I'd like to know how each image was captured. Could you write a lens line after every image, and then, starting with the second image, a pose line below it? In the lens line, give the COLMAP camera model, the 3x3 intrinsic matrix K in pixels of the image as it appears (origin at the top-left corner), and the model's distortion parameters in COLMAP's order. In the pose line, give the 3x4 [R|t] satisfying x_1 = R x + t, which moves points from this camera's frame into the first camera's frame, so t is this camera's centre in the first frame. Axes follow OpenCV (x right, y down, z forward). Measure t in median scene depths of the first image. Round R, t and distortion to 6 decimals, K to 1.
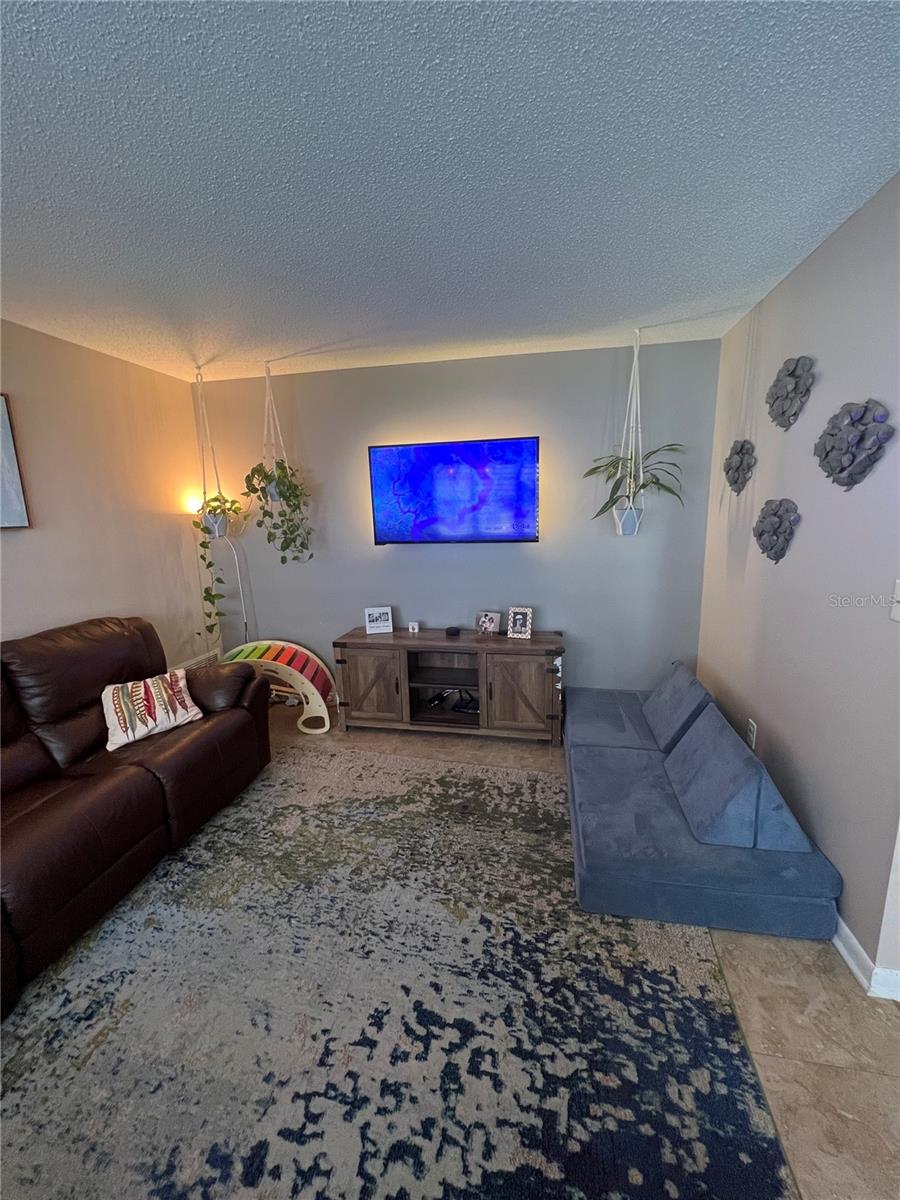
lens RADIAL K [[477.6, 0, 451.6], [0, 477.6, 598.1], [0, 0, 1]] dist [-0.004188, 0.001119]
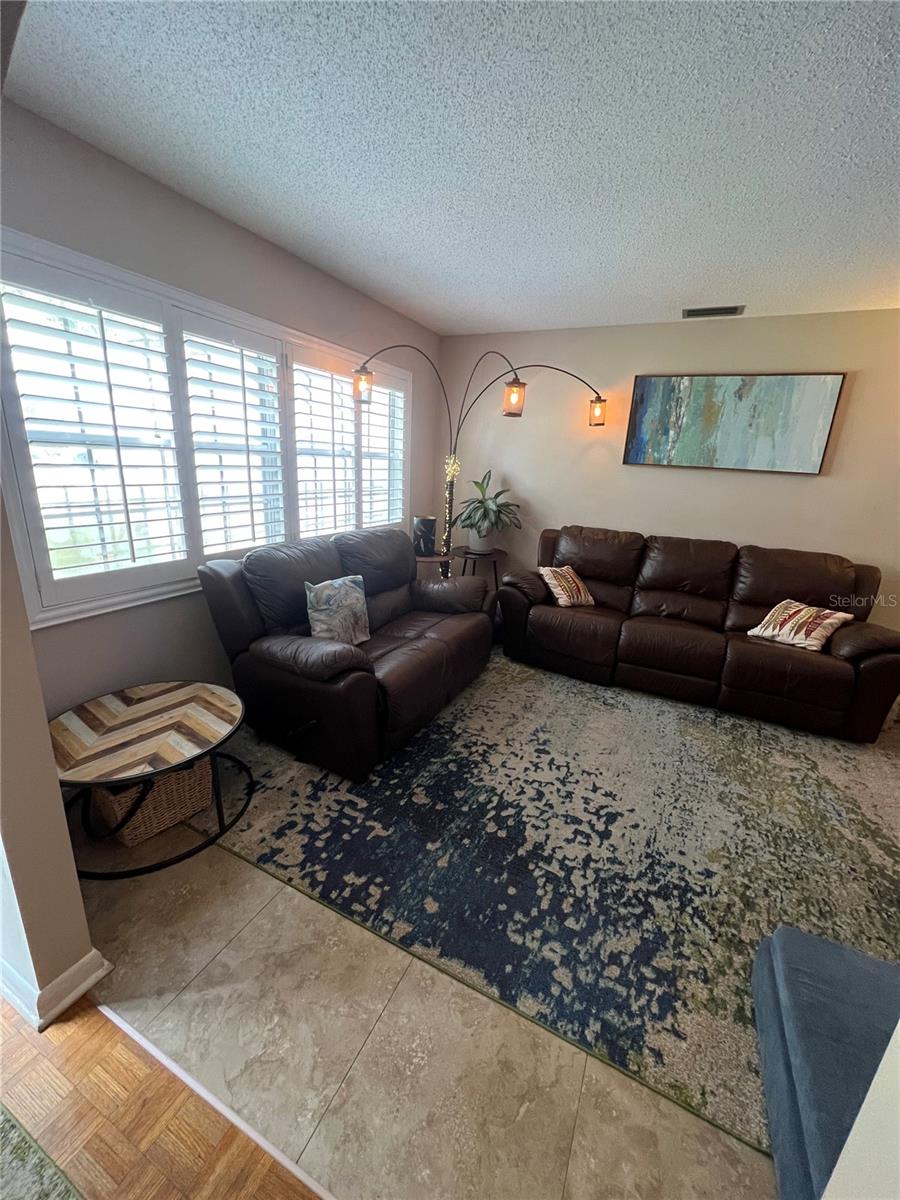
lens RADIAL K [[477.6, 0, 455.1], [0, 477.6, 598.2], [0, 0, 1]] dist [-0.004188, 0.001119]
pose [[-0.251288, 0.277315, -0.927335, 0.767799], [-0.230717, 0.913300, 0.335637, -0.048196], [0.940013, 0.298293, -0.165520, 0.391009]]
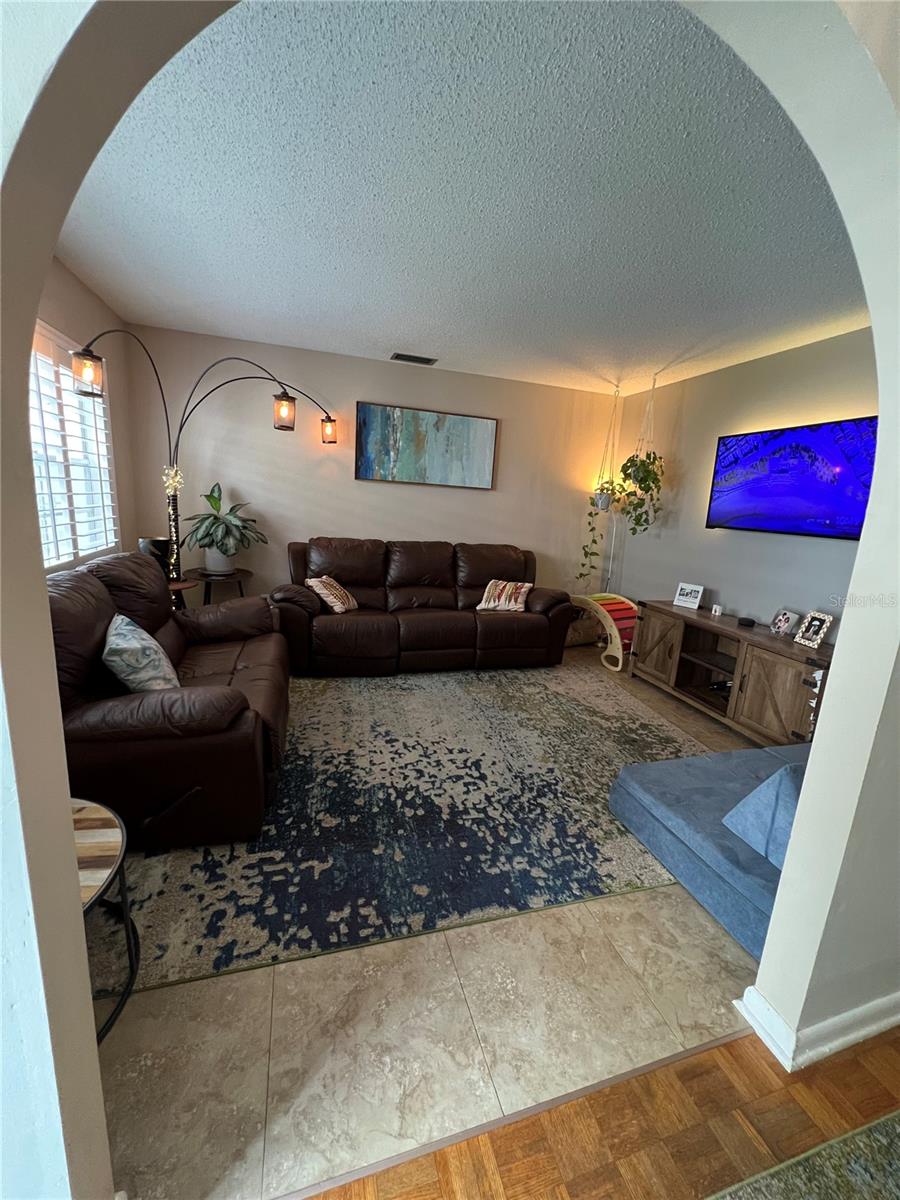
lens RADIAL K [[477.6, 0, 453.5], [0, 477.6, 598.5], [0, 0, 1]] dist [-0.004188, 0.001119]
pose [[0.471937, 0.233378, -0.850183, 0.803826], [-0.240721, 0.961796, 0.130391, 0.059914], [0.848133, 0.143121, 0.510086, -0.028636]]
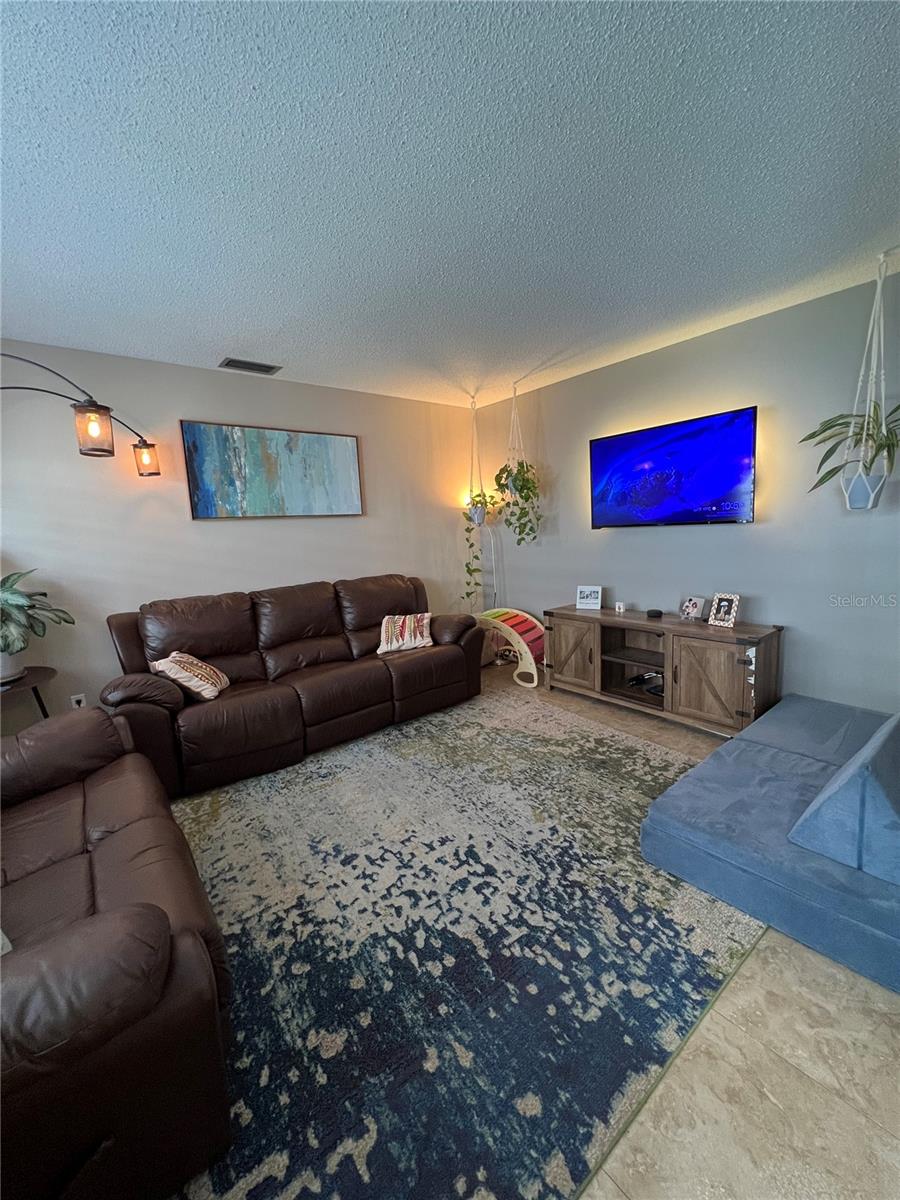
lens RADIAL K [[477.6, 0, 452.5], [0, 477.6, 598.8], [0, 0, 1]] dist [-0.004188, 0.001119]
pose [[0.771371, 0.082947, -0.630957, 0.455873], [-0.090448, 0.995694, 0.020320, 0.084249], [0.629926, 0.041395, 0.775552, -0.079536]]
